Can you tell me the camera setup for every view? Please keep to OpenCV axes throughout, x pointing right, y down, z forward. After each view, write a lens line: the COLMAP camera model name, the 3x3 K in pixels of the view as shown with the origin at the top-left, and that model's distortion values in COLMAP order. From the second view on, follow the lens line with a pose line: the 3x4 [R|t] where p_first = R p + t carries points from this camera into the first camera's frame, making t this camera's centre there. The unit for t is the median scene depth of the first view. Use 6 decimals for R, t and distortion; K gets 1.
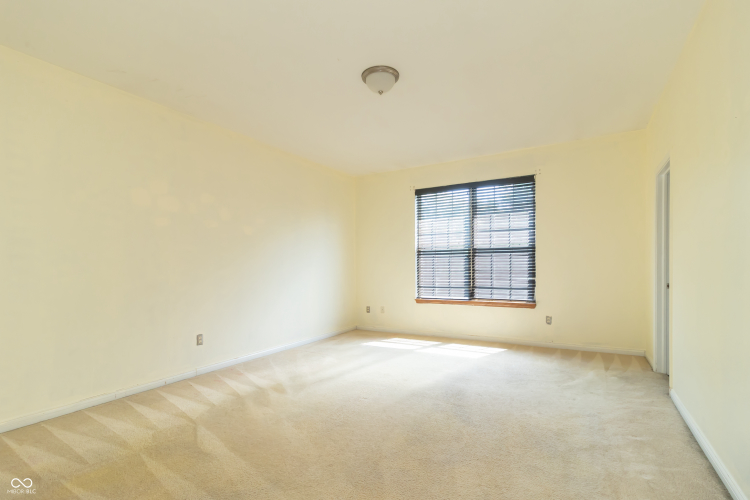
lens RADIAL K [[351.6, 0, 365.9], [0, 351.6, 264.6], [0, 0, 1]] dist [-0.000005, -0.000197]
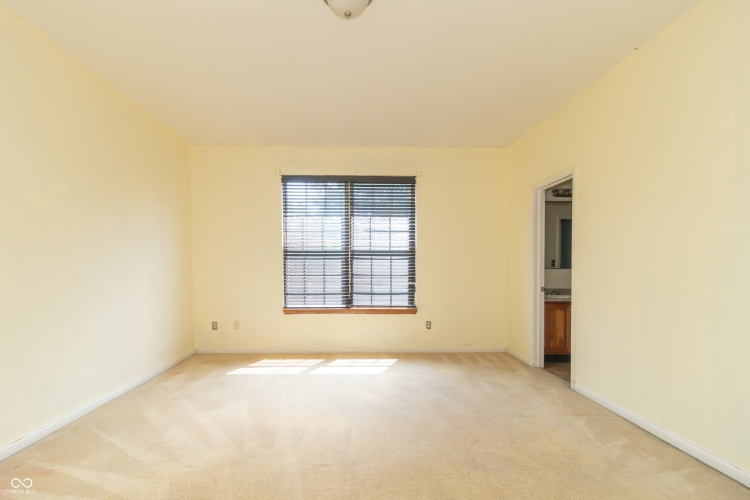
lens RADIAL K [[357.7, 0, 334.4], [0, 357.7, 273.6], [0, 0, 1]] dist [0.002424, 0.000233]
pose [[0.850076, 0.002865, 0.526652, -0.215197], [-0.012861, 0.999800, 0.015321, 0.000557], [-0.526503, -0.019797, 0.849943, 0.255077]]
